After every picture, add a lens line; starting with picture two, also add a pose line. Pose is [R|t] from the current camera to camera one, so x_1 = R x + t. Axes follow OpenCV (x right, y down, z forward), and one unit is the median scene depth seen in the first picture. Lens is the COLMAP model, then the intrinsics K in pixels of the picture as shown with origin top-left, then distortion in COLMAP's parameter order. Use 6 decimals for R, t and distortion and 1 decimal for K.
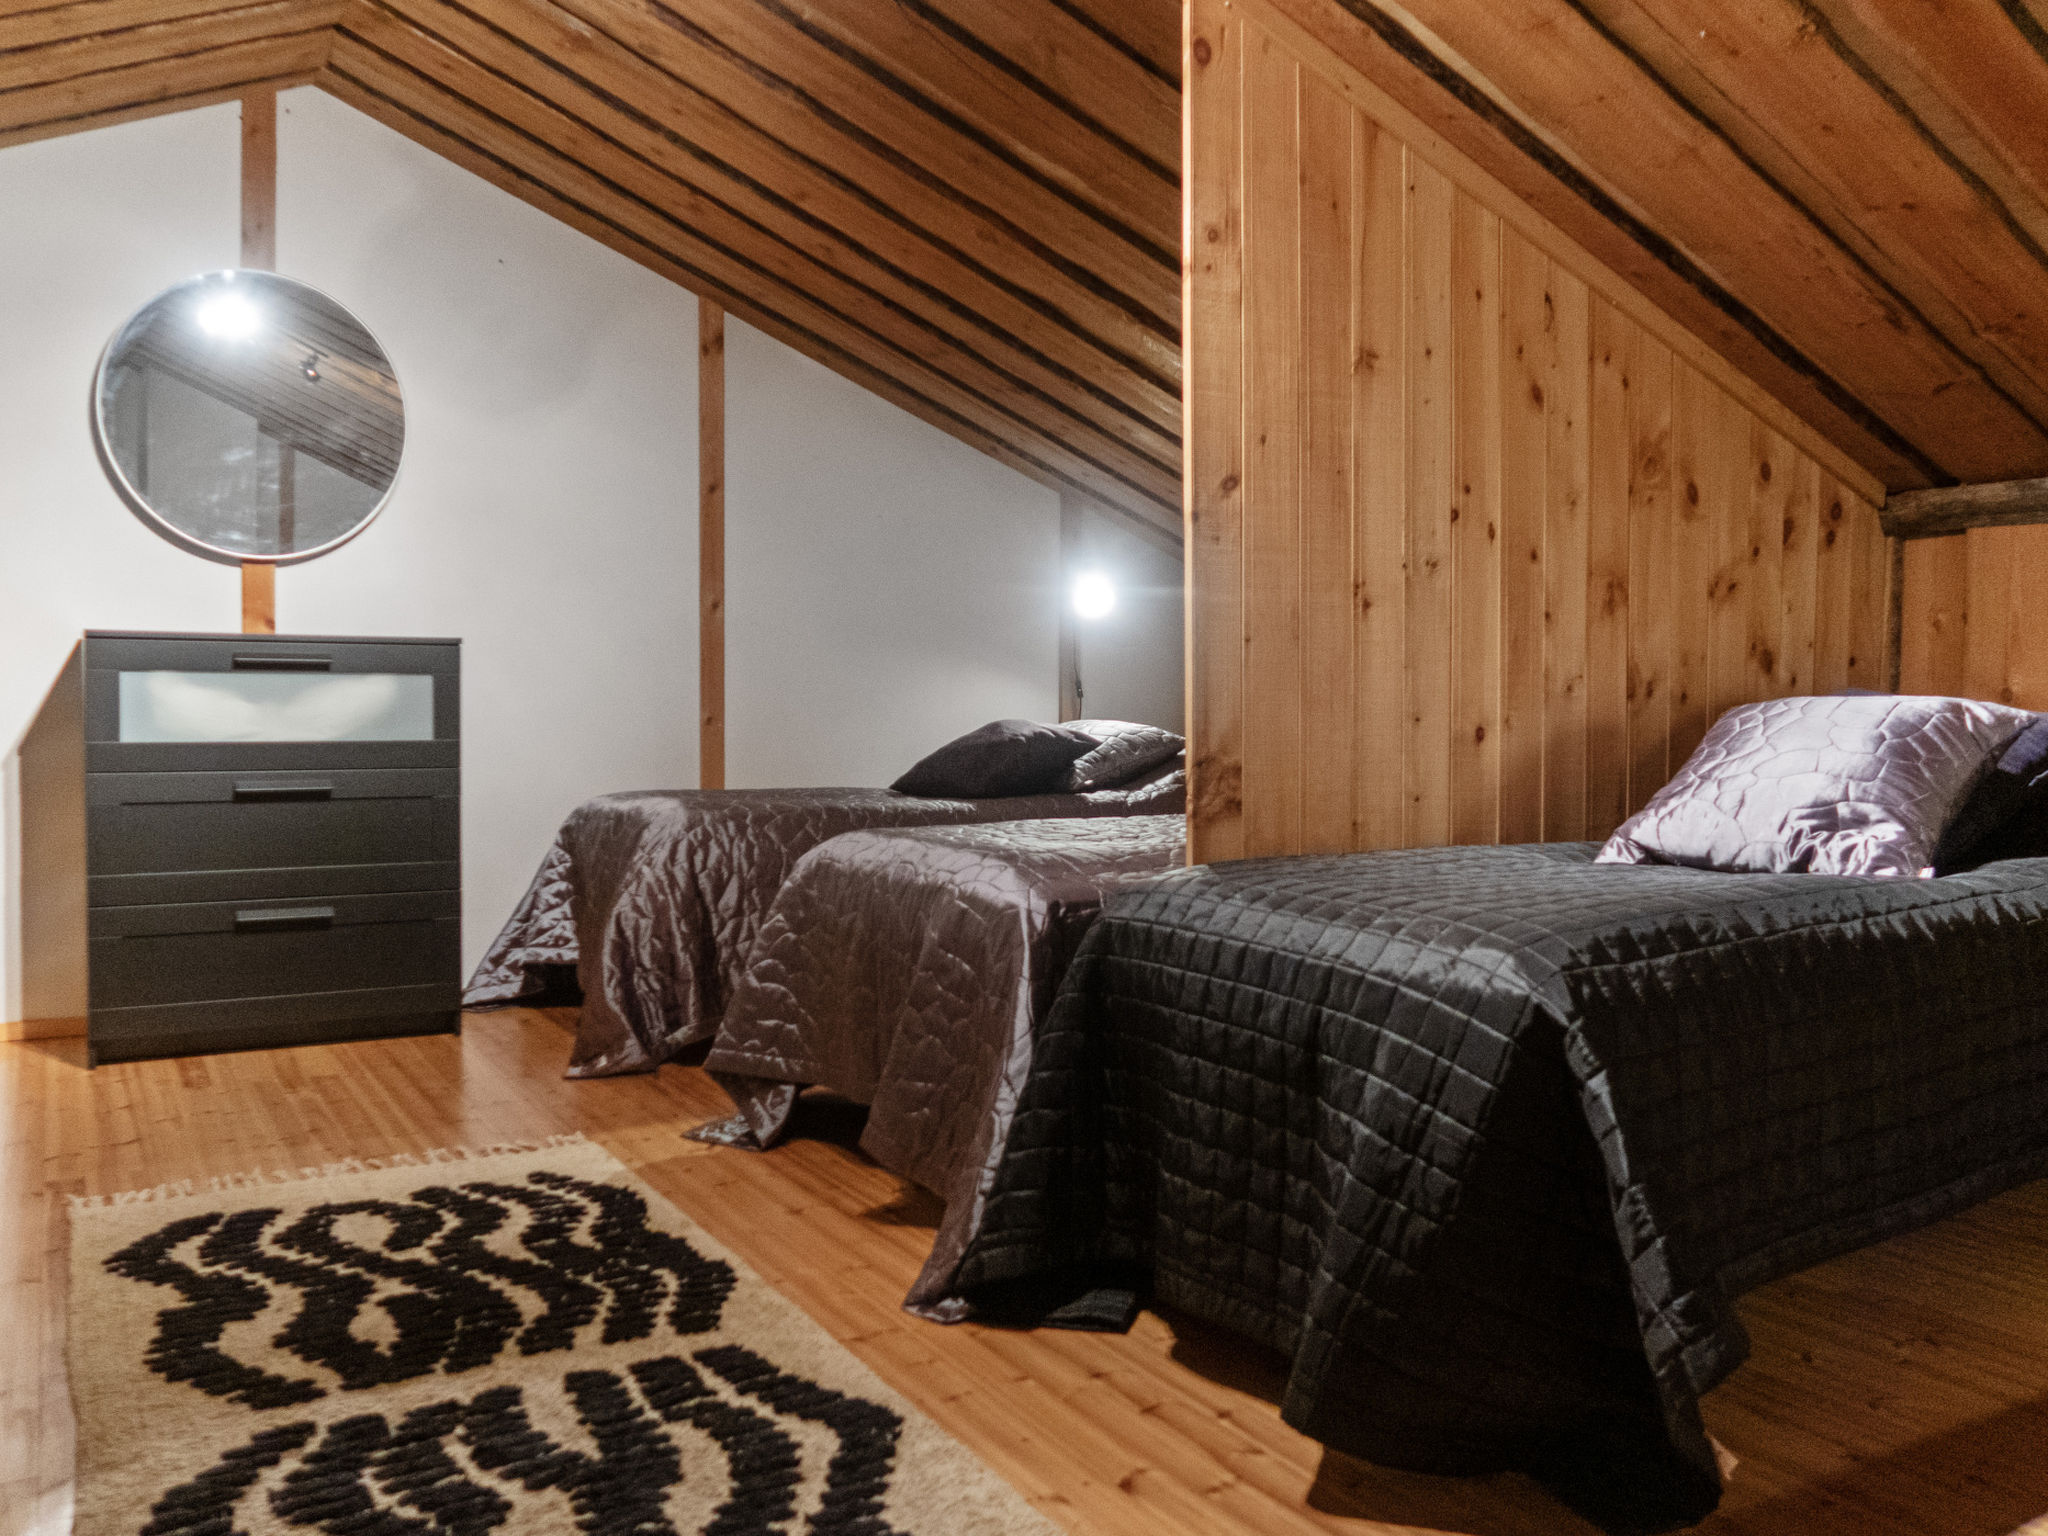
lens RADIAL K [[1608.6, 0, 1065.4], [0, 1608.6, 713.5], [0, 0, 1]] dist [-0.031326, 0.023319]
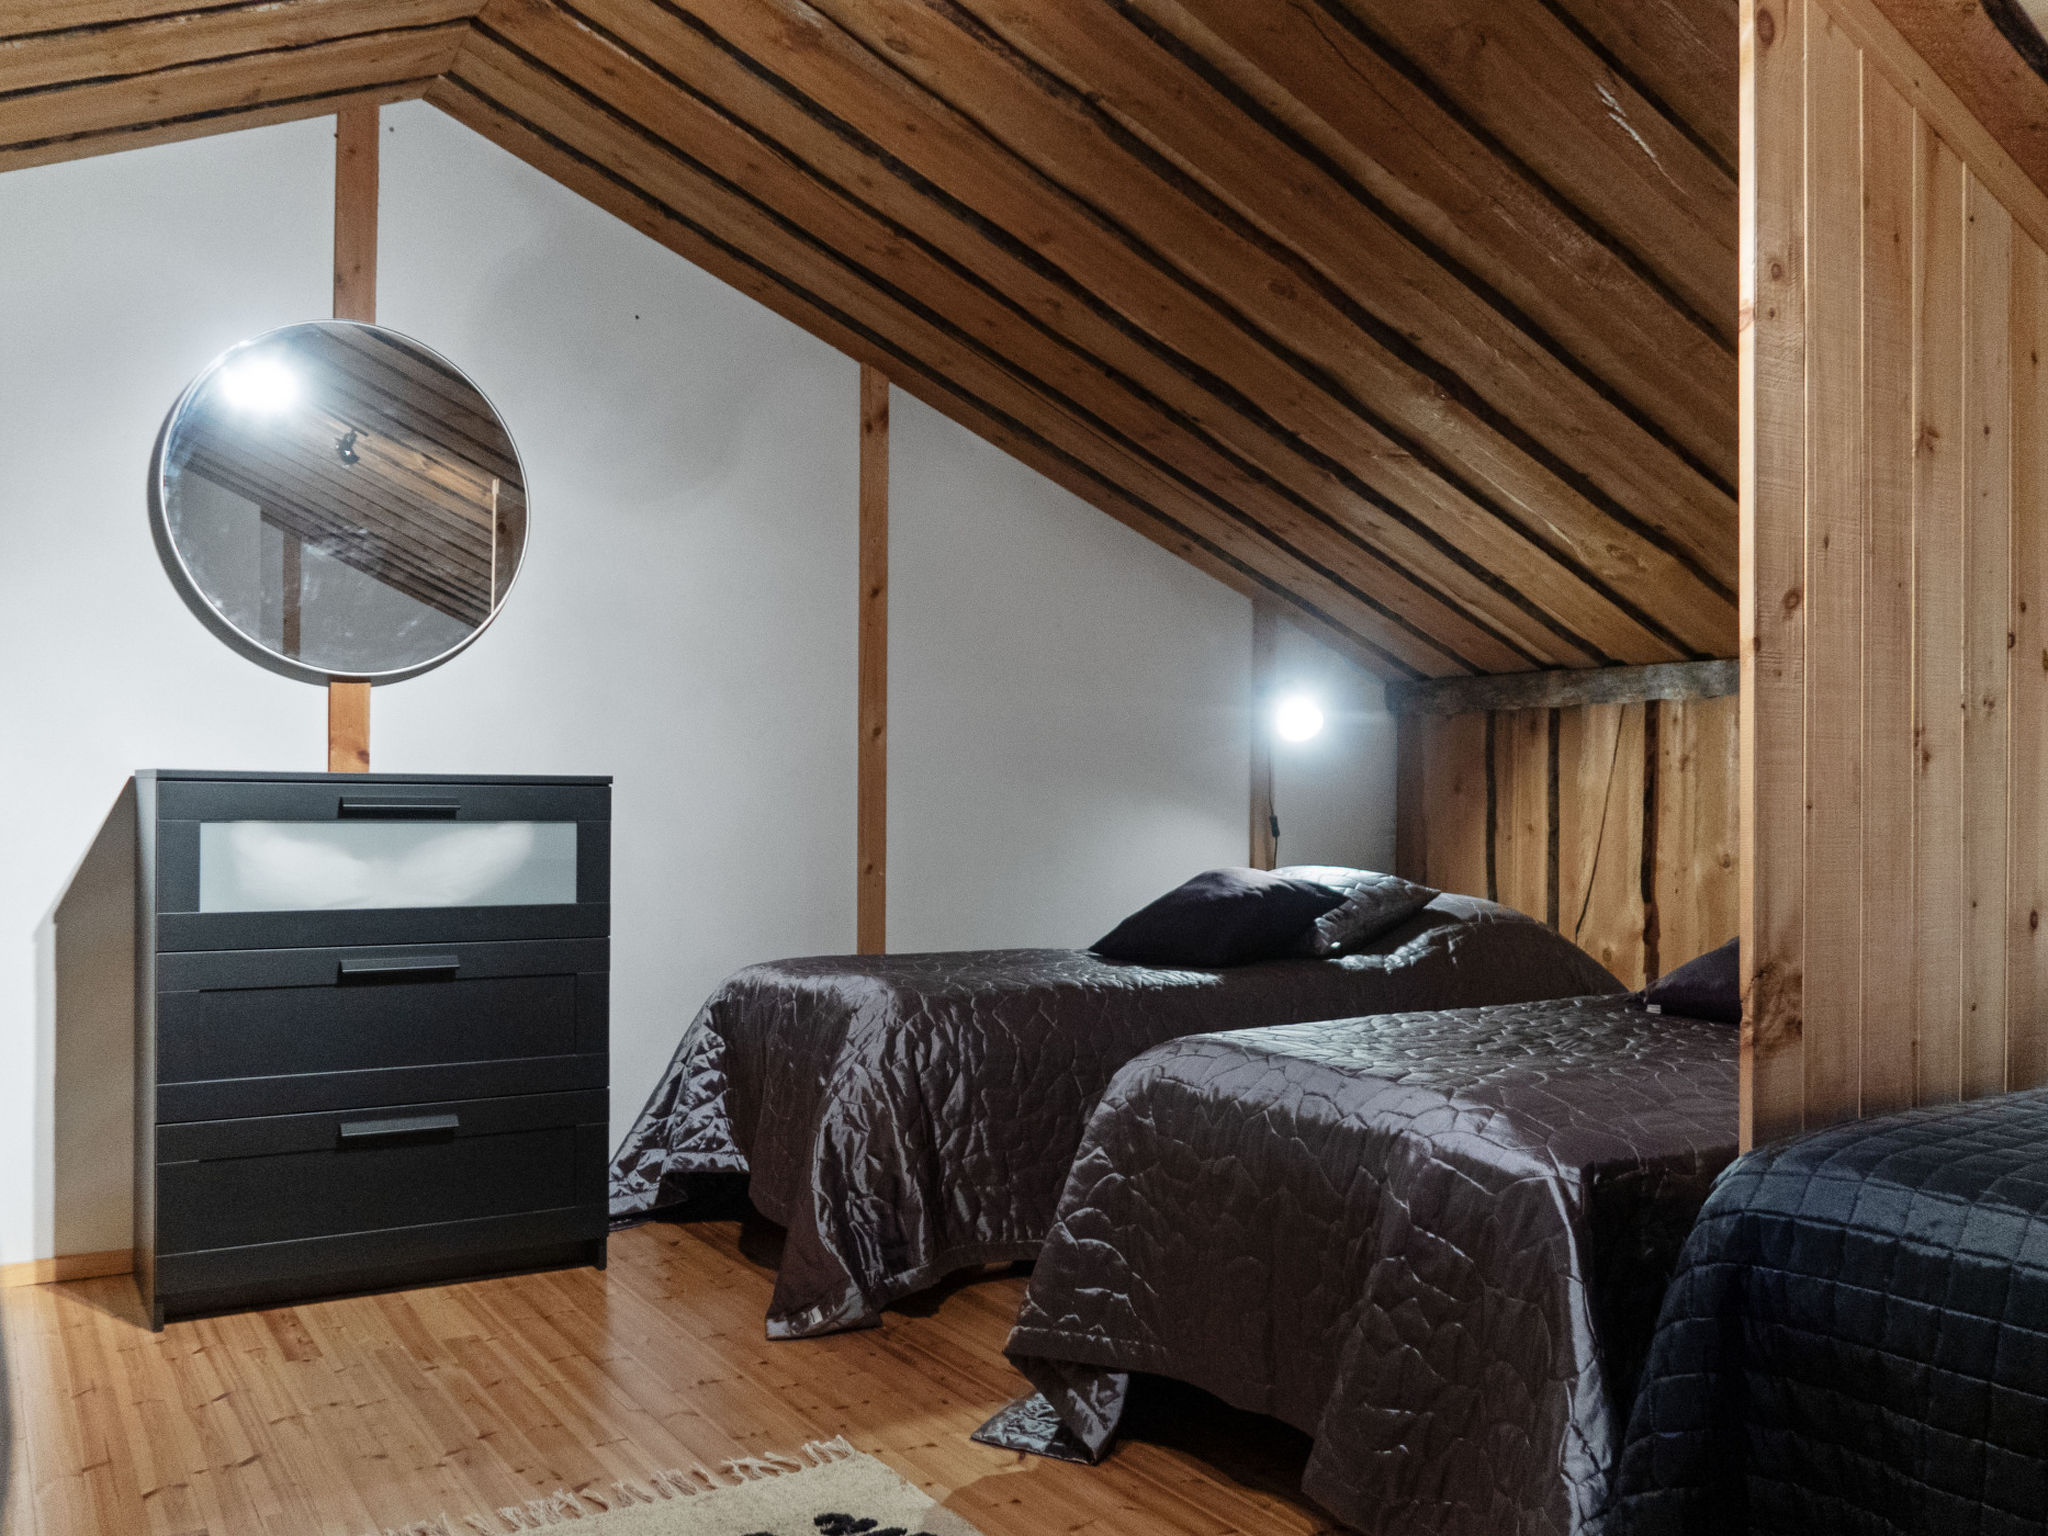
lens RADIAL K [[1608.6, 0, 1020.4], [0, 1608.6, 778.7], [0, 0, 1]] dist [-0.031326, 0.023319]
pose [[0.999503, 0.002307, 0.031427, -0.208194], [-0.001706, 0.999816, -0.019127, -0.032672], [-0.031466, 0.019064, 0.999323, 0.195036]]
